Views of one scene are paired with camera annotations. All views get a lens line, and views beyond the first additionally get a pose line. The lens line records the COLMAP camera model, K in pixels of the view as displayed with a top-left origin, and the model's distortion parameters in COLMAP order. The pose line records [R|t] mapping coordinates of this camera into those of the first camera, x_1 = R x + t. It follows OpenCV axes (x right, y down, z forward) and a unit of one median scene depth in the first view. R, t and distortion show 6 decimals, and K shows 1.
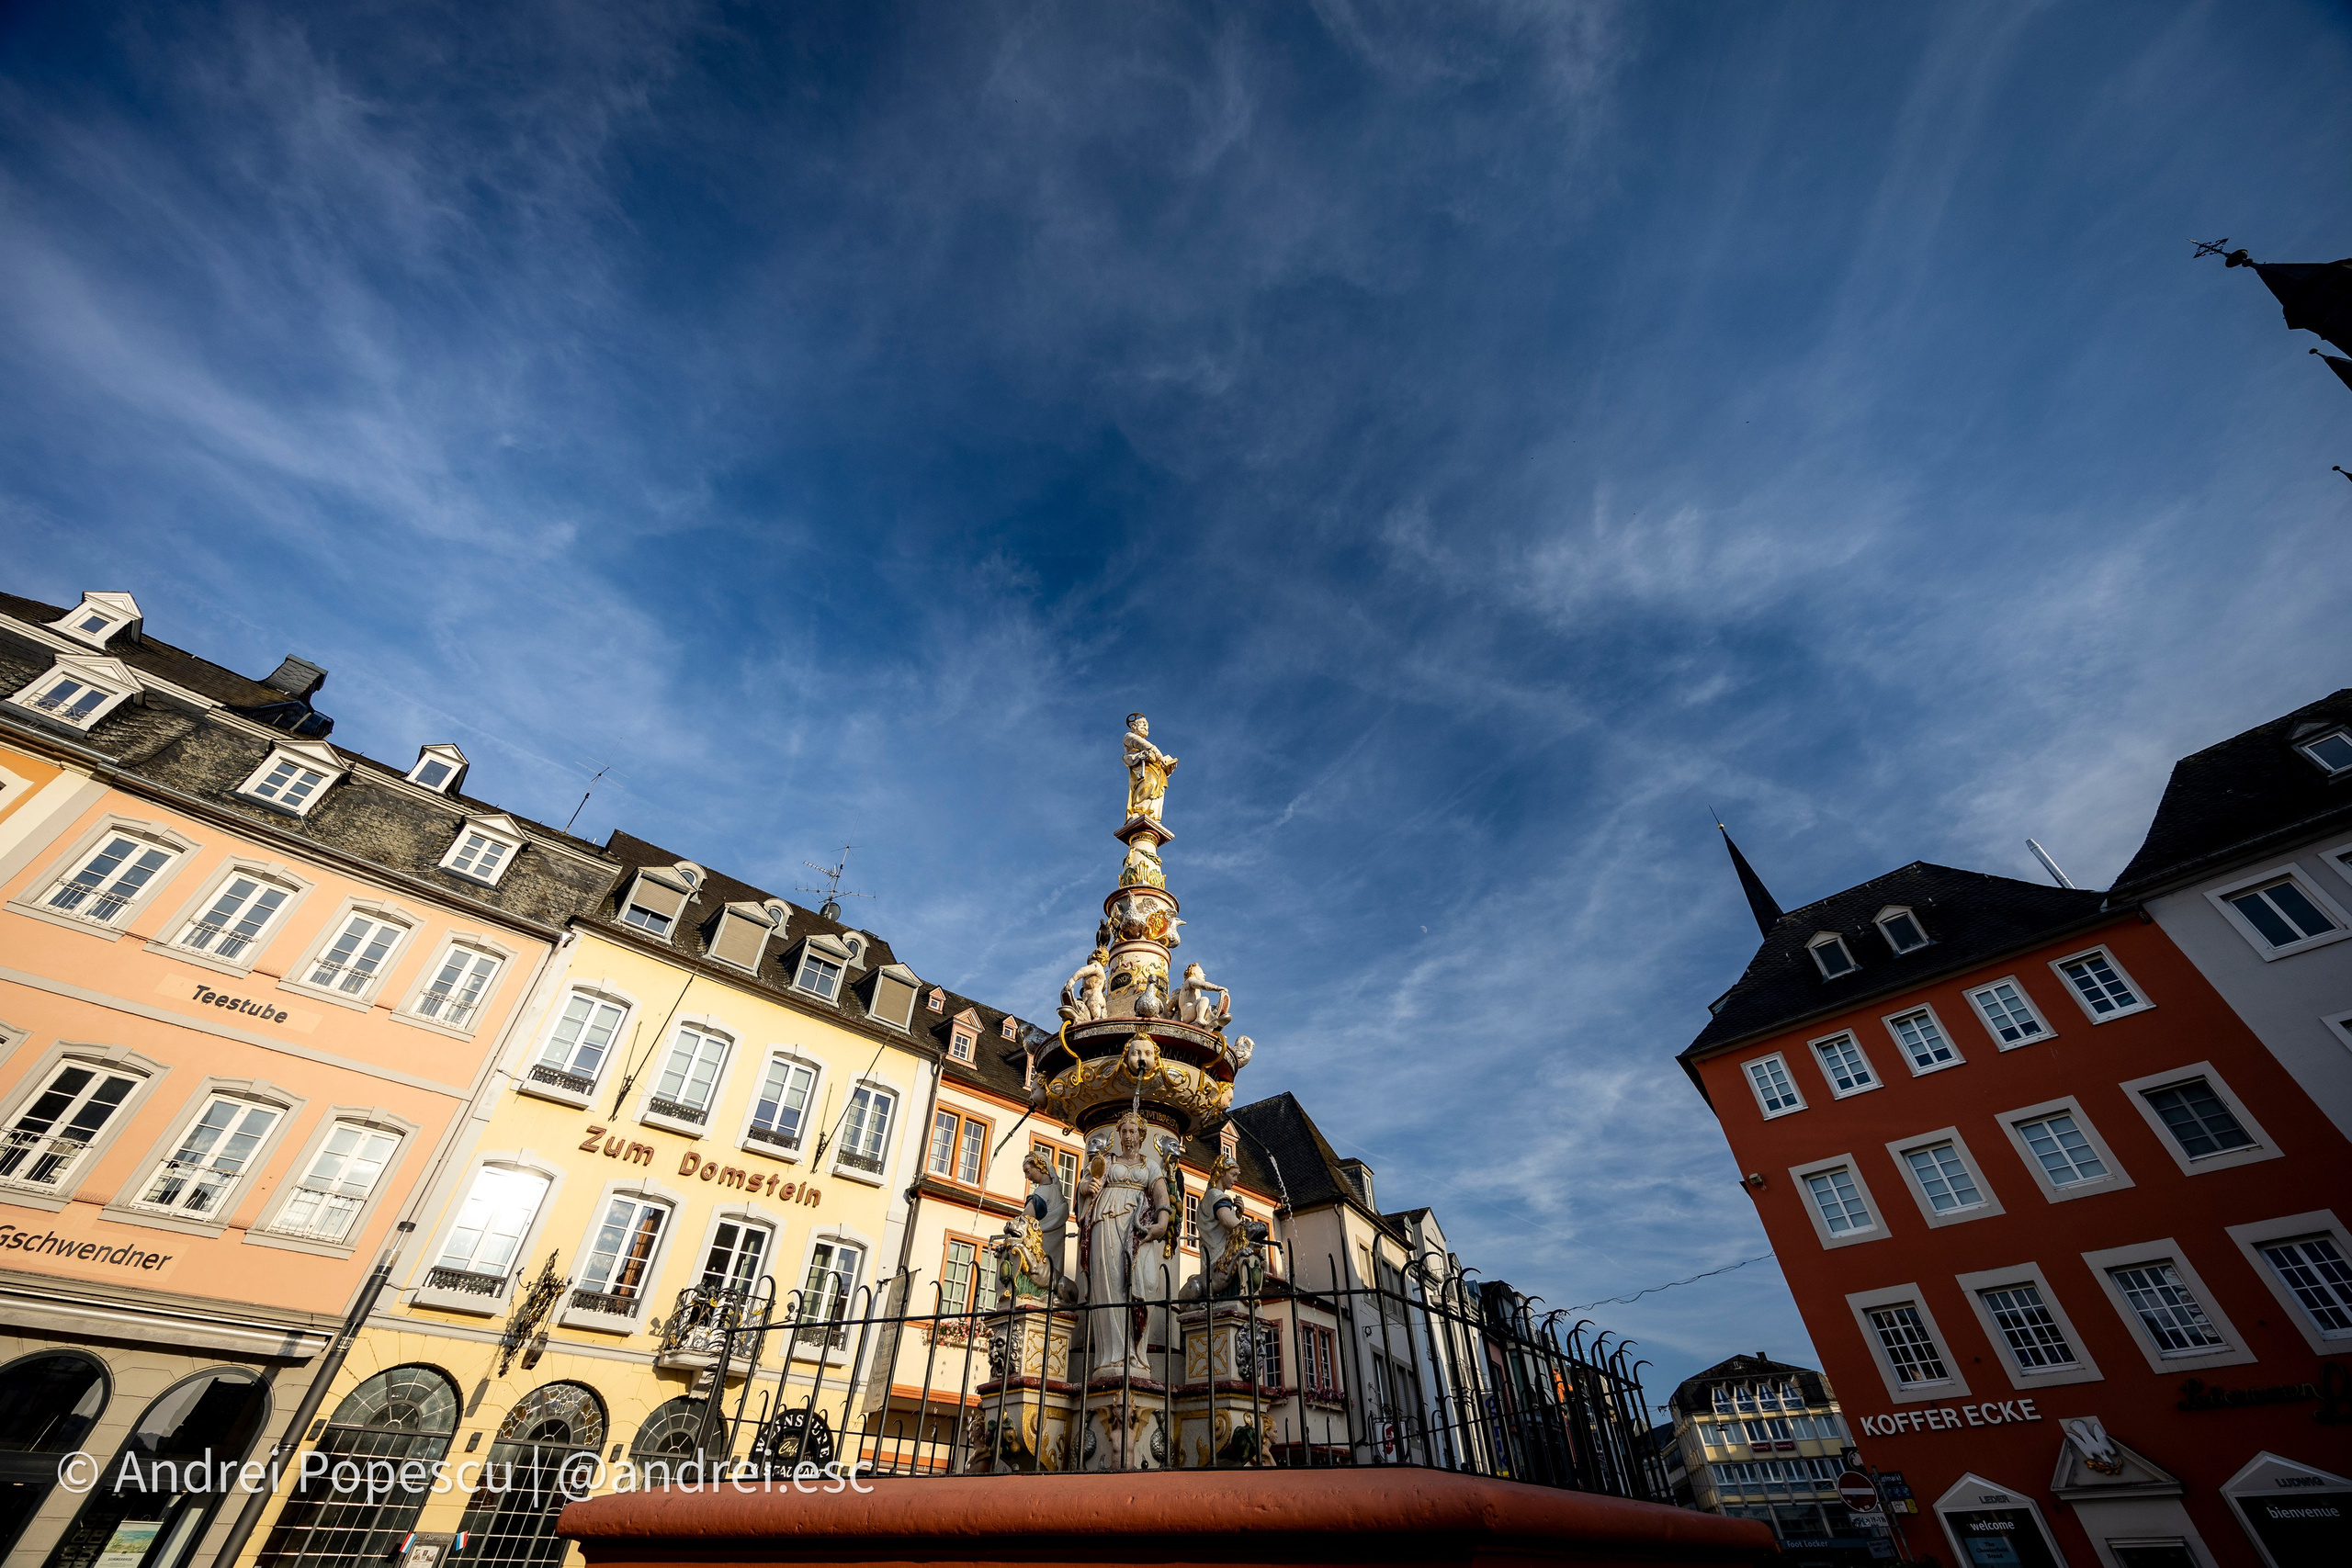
lens RADIAL K [[887.8, 0, 1174.2], [0, 887.8, 790.0], [0, 0, 1]] dist [-0.001676, -0.000286]
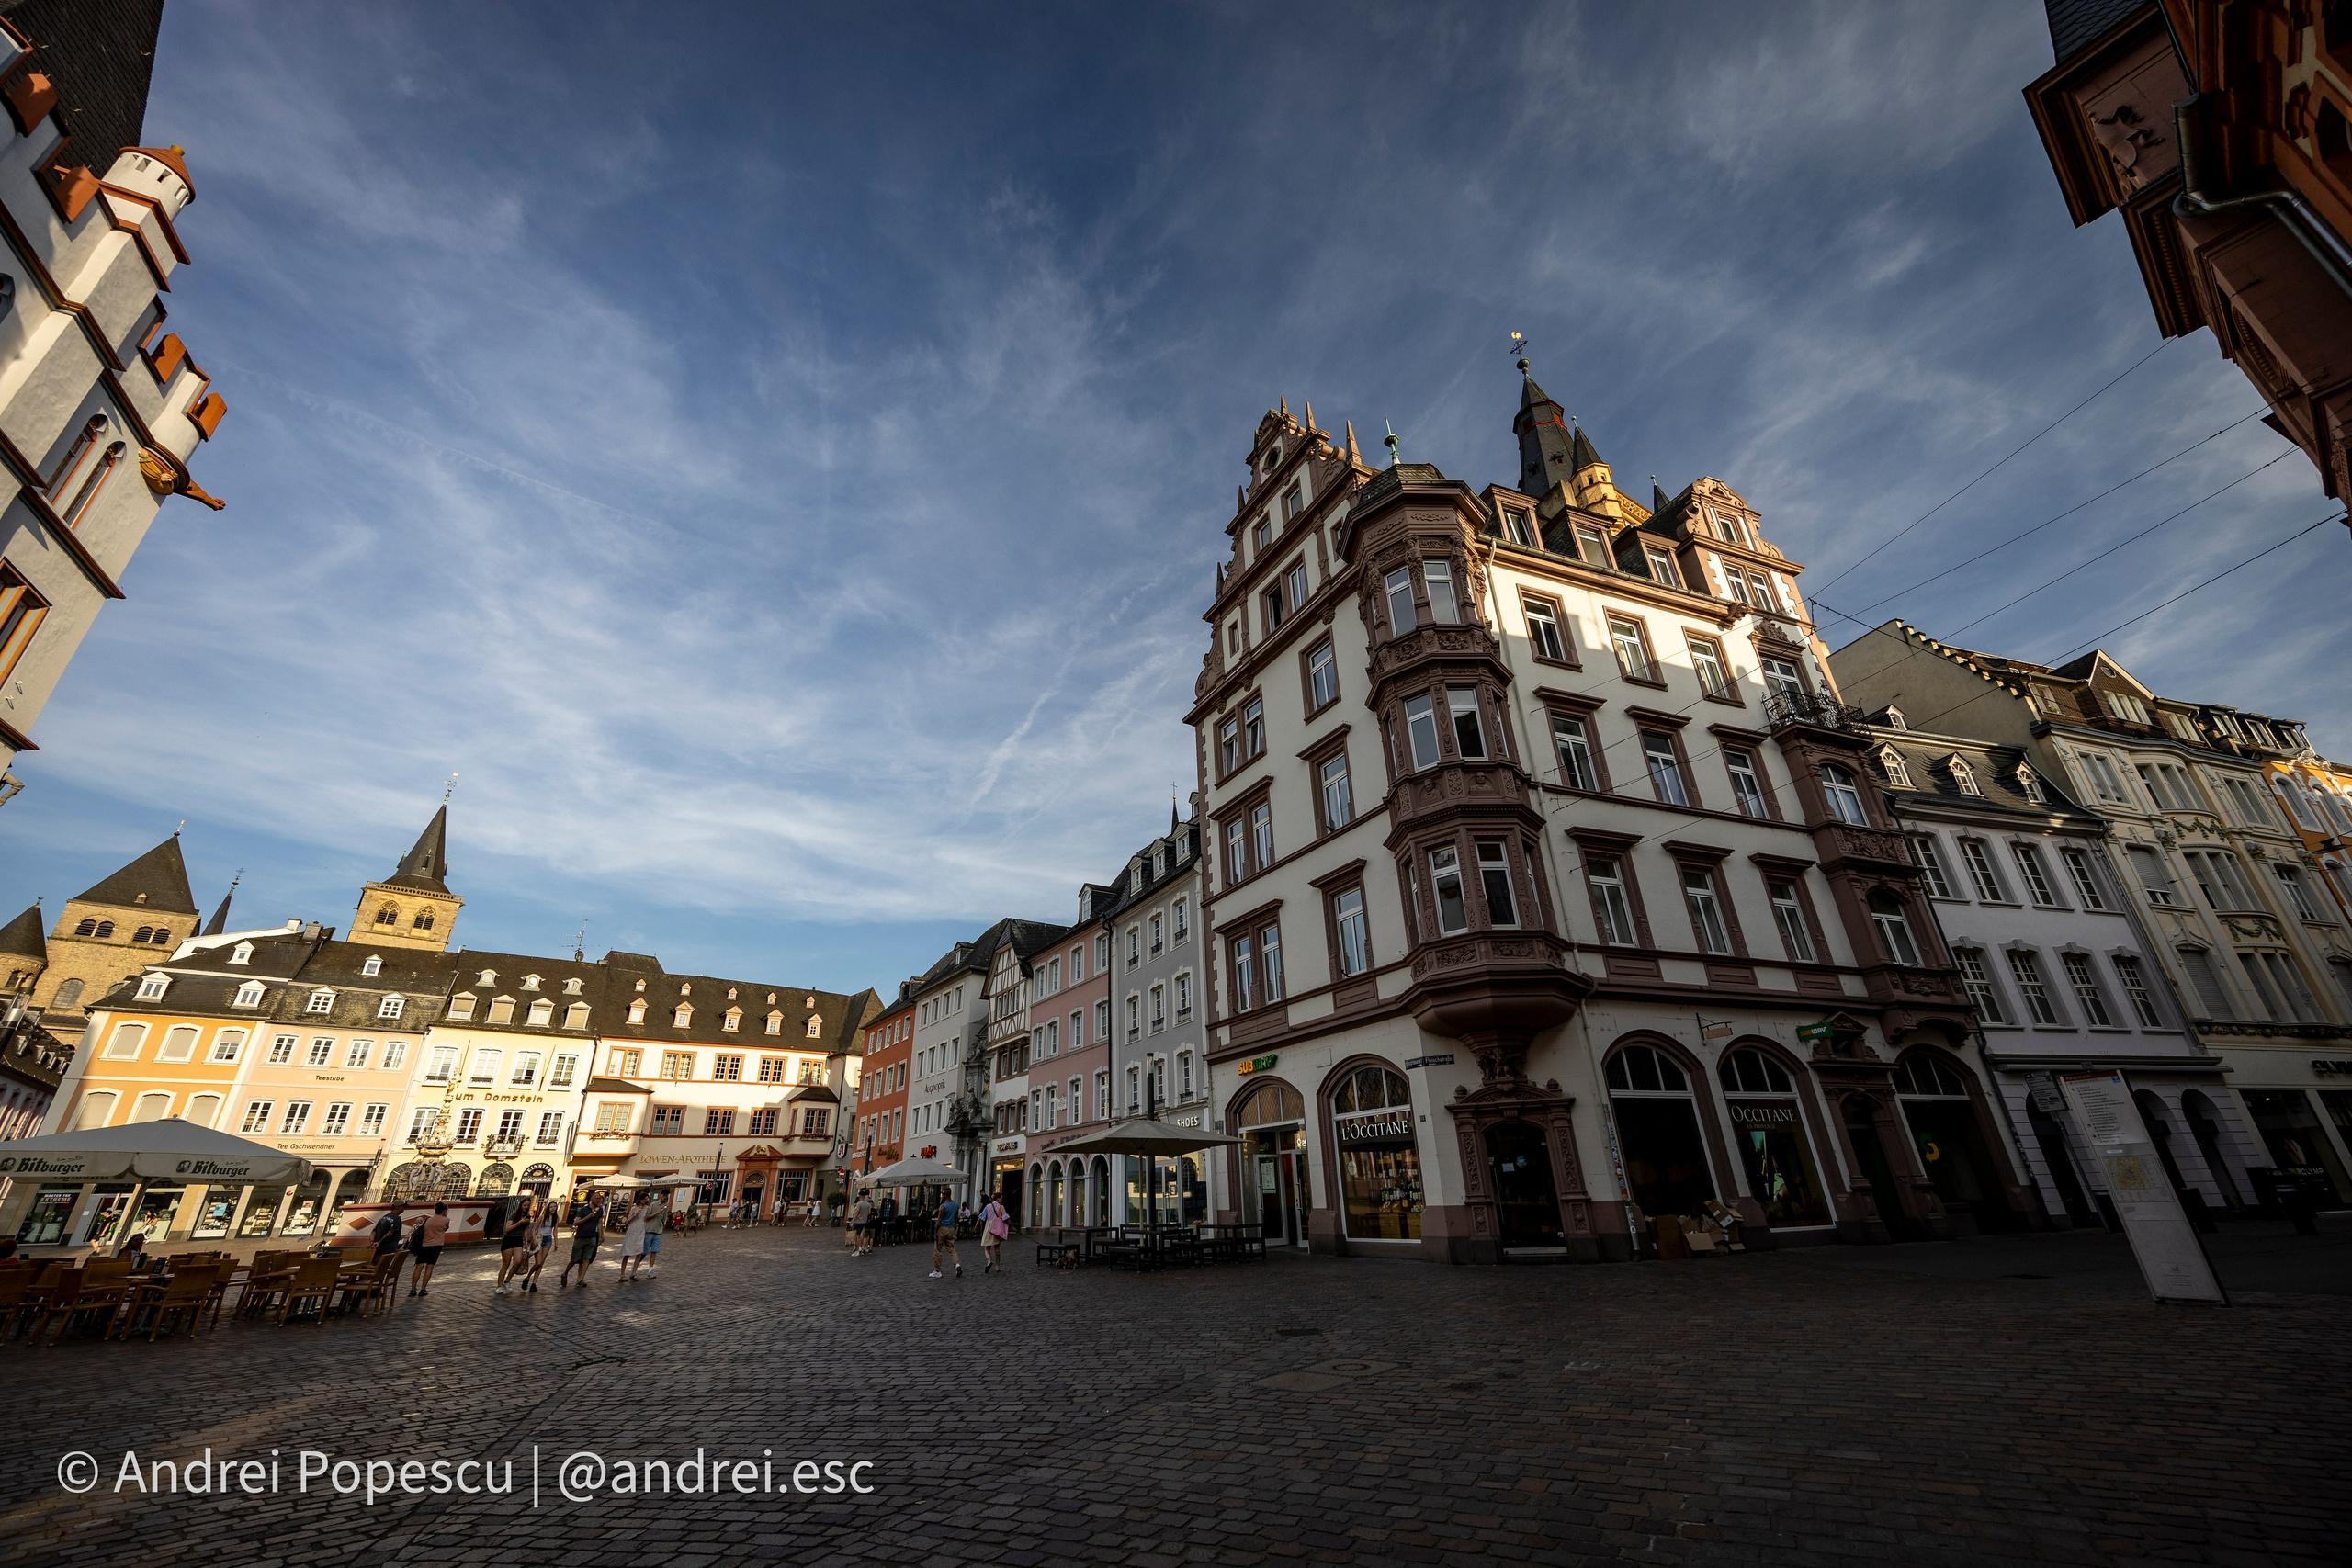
lens RADIAL K [[897.3, 0, 1180.9], [0, 897.3, 787.0], [0, 0, 1]] dist [-0.005529, 0.000176]
pose [[0.993460, -0.073077, -0.087735, 2.217870], [0.096365, 0.948764, 0.300932, -1.314208], [0.061248, -0.307418, 0.949601, -1.480219]]
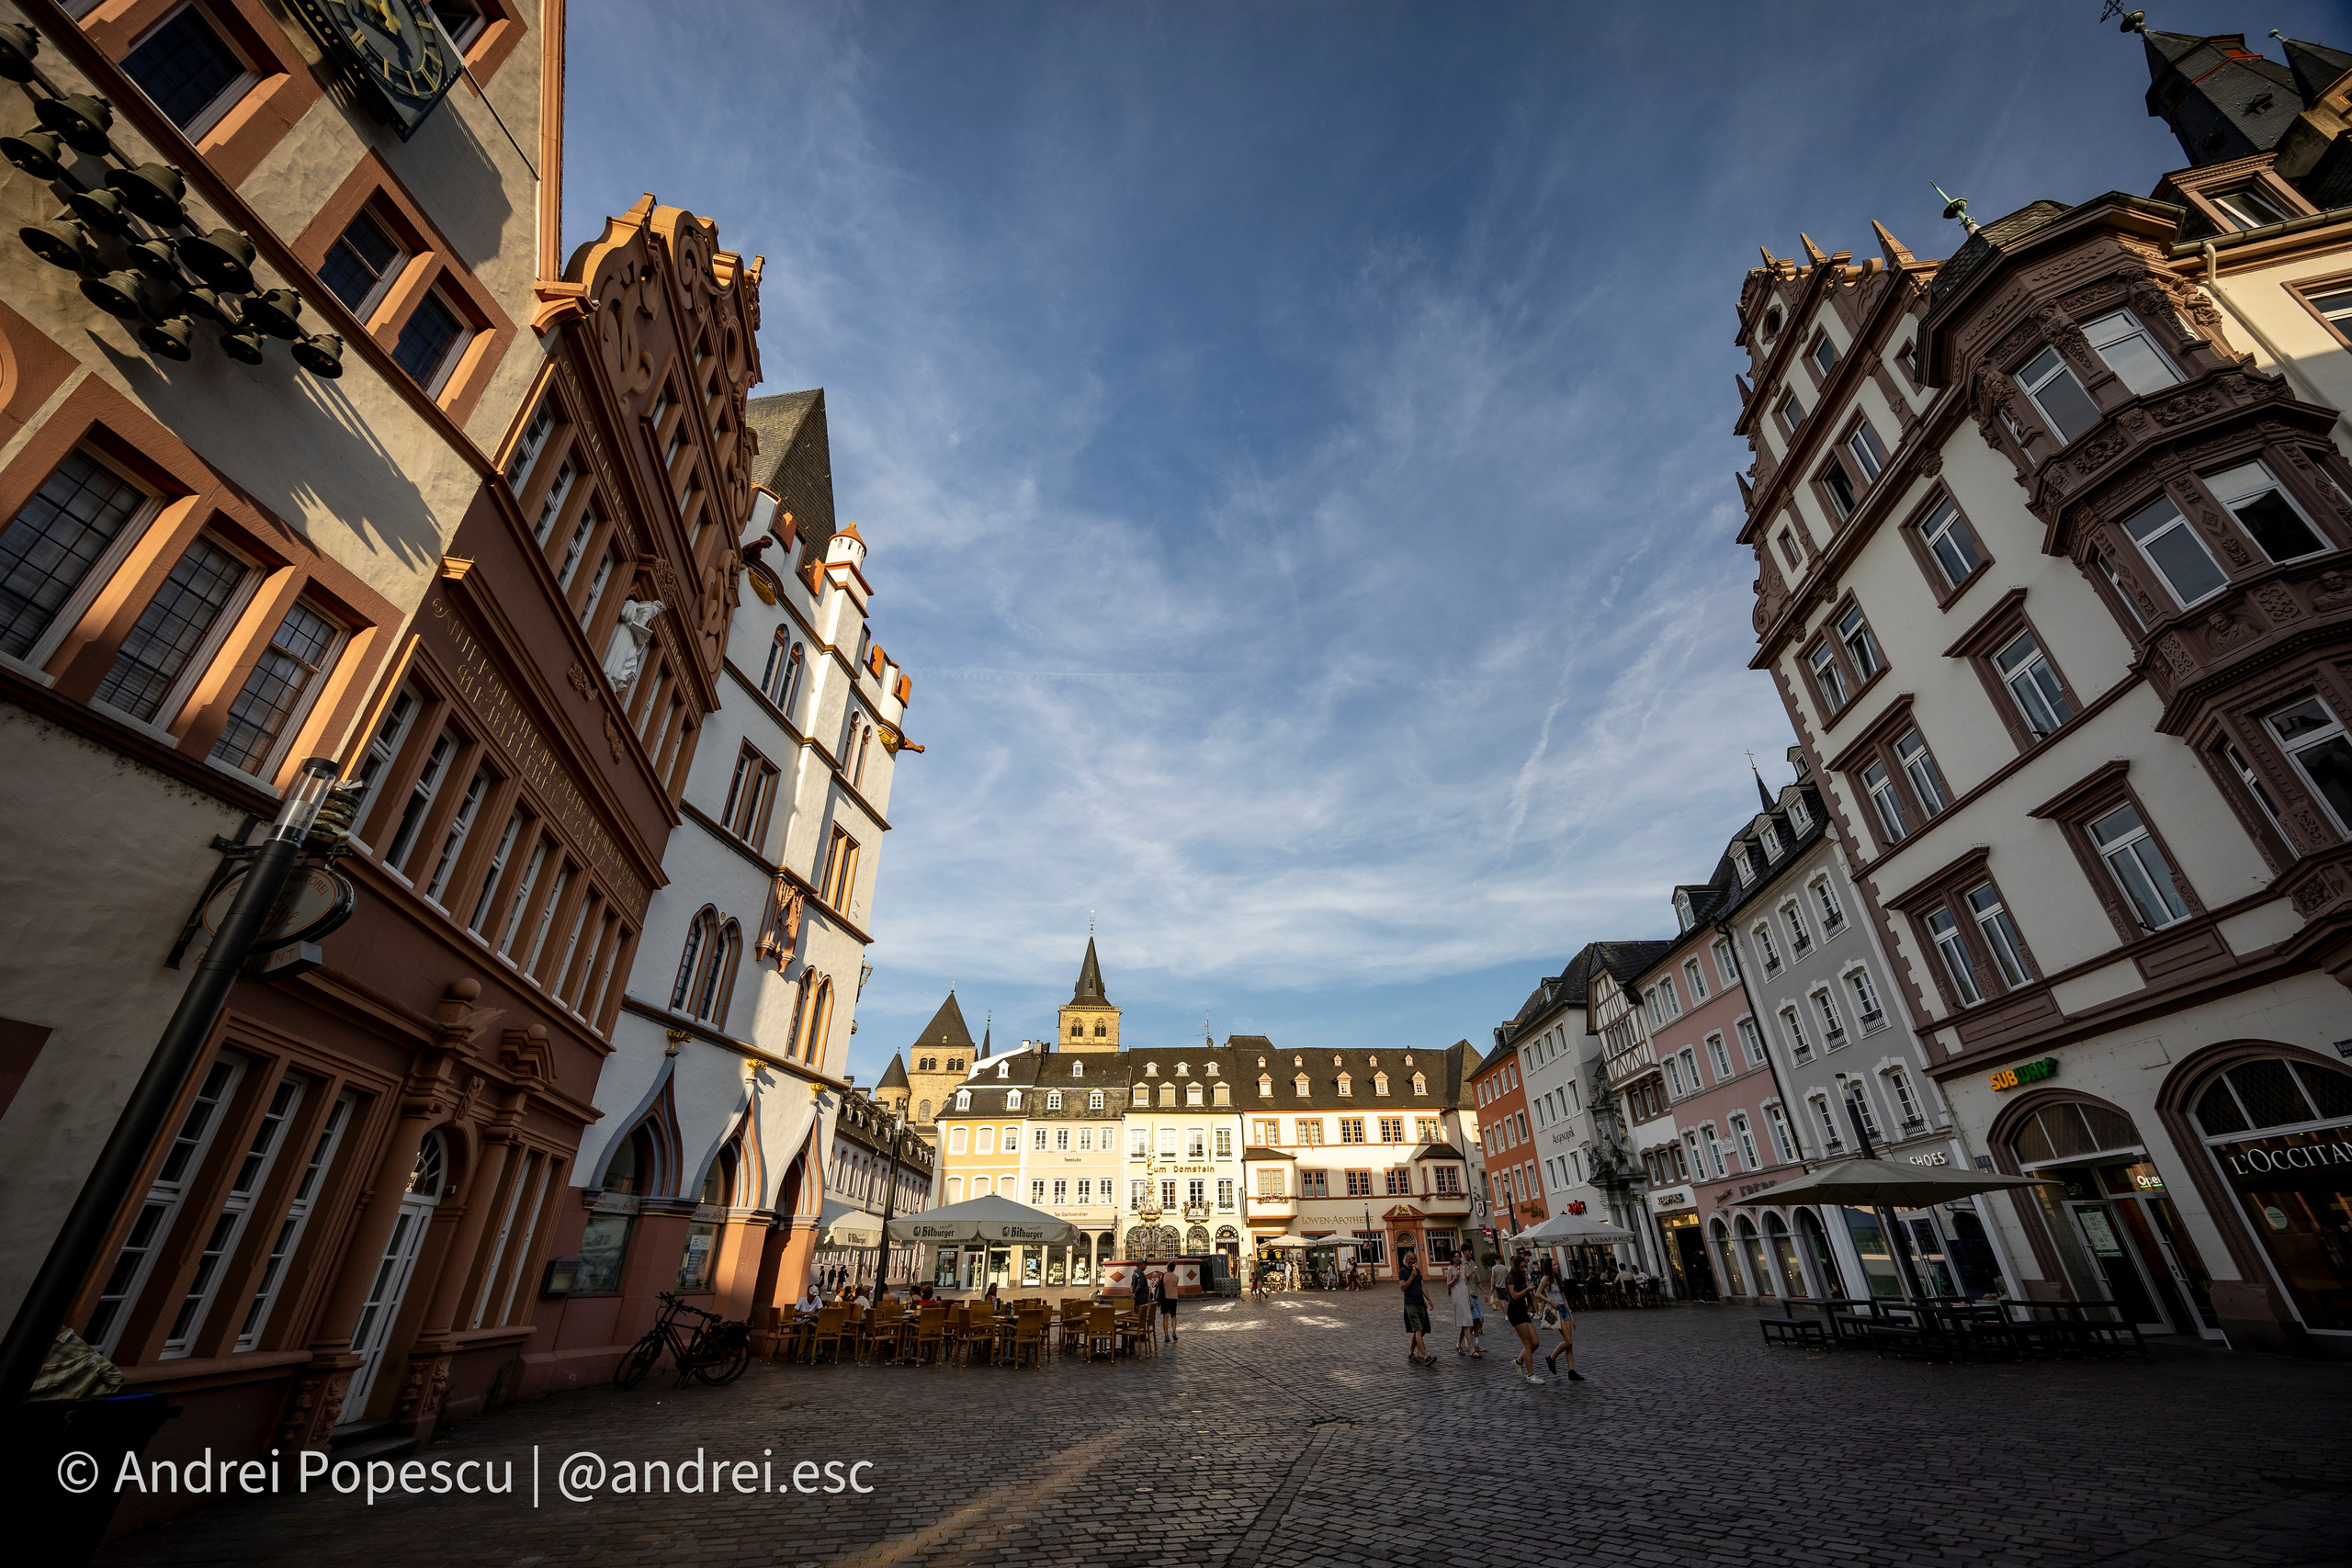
lens RADIAL K [[887.8, 0, 1174.2], [0, 887.8, 790.0], [0, 0, 1]] dist [-0.001676, -0.000286]
pose [[0.735819, -0.334419, -0.588842, 2.162680], [0.466706, 0.880496, 0.083139, -1.281778], [0.490670, -0.335991, 0.803961, -1.442043]]
